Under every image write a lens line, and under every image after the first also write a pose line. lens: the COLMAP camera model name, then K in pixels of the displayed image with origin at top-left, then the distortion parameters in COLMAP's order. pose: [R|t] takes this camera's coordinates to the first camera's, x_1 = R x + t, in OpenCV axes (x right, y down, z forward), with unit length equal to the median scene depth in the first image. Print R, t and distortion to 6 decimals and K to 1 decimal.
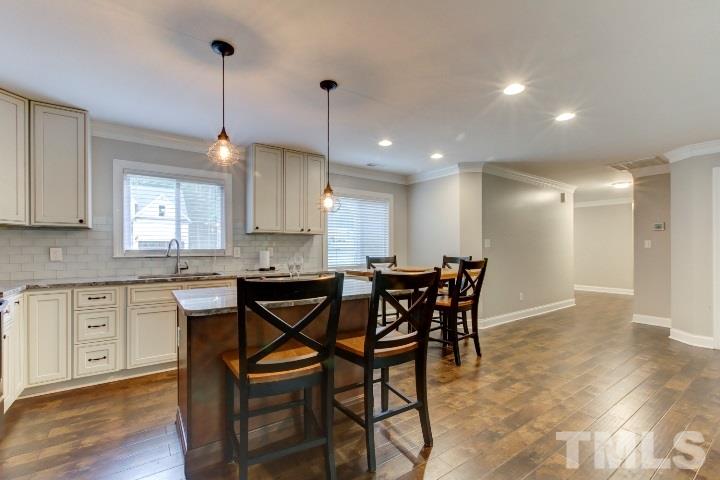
lens RADIAL K [[320.8, 0, 359.9], [0, 320.8, 247.8], [0, 0, 1]] dist [-0.006750, 0.006971]
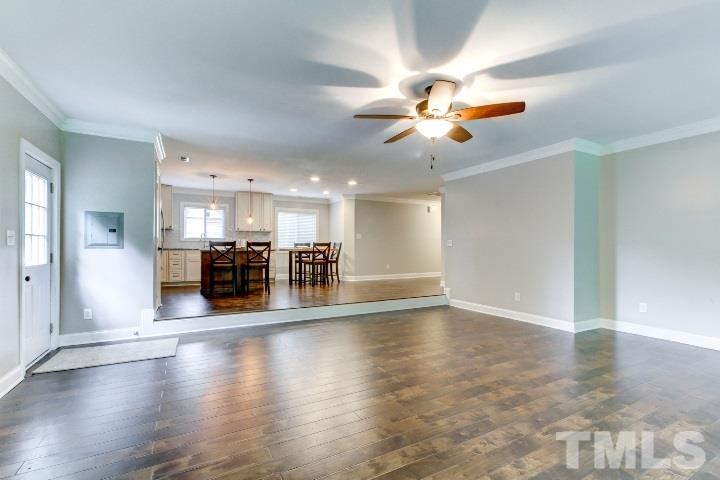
lens RADIAL K [[320.8, 0, 359.9], [0, 320.8, 246.2], [0, 0, 1]] dist [-0.006750, 0.006971]
pose [[0.993646, 0.004708, -0.112448, 0.720216], [-0.004597, 0.999989, 0.001245, 0.050159], [0.112452, -0.000720, 0.993657, -1.052172]]
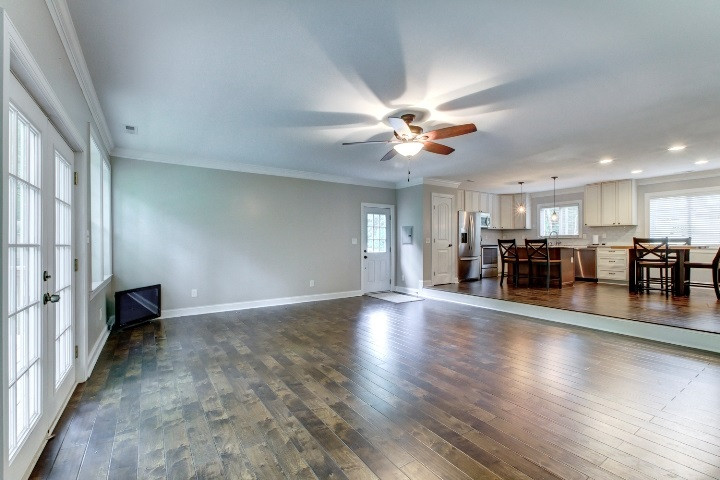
lens RADIAL K [[320.8, 0, 360.4], [0, 320.8, 242.3], [0, 0, 1]] dist [-0.006750, 0.006971]
pose [[-0.014434, -0.000949, -0.999895, 1.694951], [0.005625, 0.999984, -0.001031, 0.045875], [0.999880, -0.005639, -0.014429, -0.437426]]
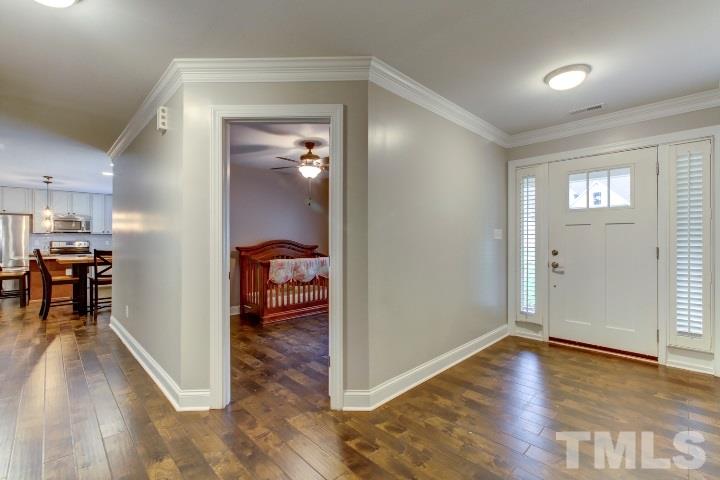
lens RADIAL K [[320.8, 0, 360.1], [0, 320.8, 245.5], [0, 0, 1]] dist [-0.006750, 0.006971]
pose [[0.159896, 0.009477, -0.987088, 1.676921], [0.004232, 0.999938, 0.010286, 0.013604], [0.987125, -0.005822, 0.159846, 1.808479]]
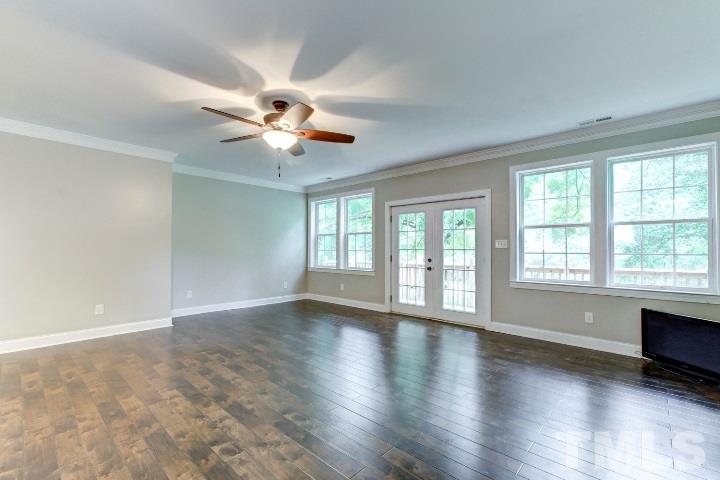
lens RADIAL K [[320.8, 0, 359.0], [0, 320.8, 242.7], [0, 0, 1]] dist [-0.006750, 0.006971]
pose [[-0.211003, 0.023076, 0.977213, 0.007577], [-0.005070, 0.999682, -0.024701, 0.052684], [-0.977472, -0.010167, -0.210819, -0.339466]]
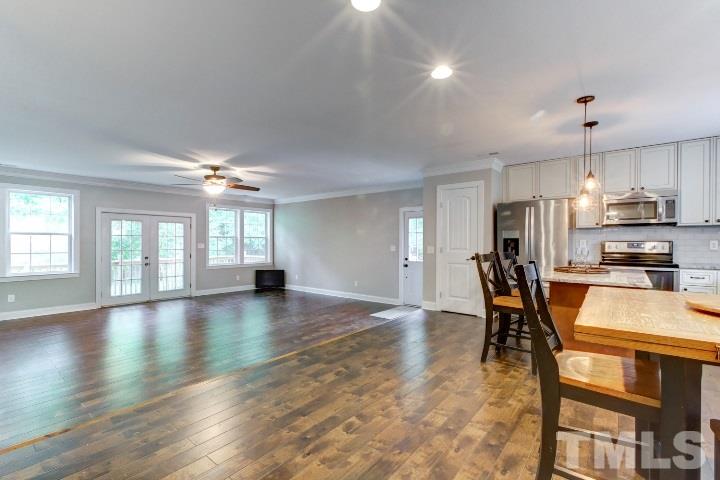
lens RADIAL K [[320.8, 0, 363.0], [0, 320.8, 241.4], [0, 0, 1]] dist [-0.006750, 0.006971]
pose [[-0.960336, -0.000332, -0.278846, 0.585073], [-0.000017, 0.999999, -0.001133, 0.002072], [0.278846, -0.001083, -0.960335, 1.117823]]
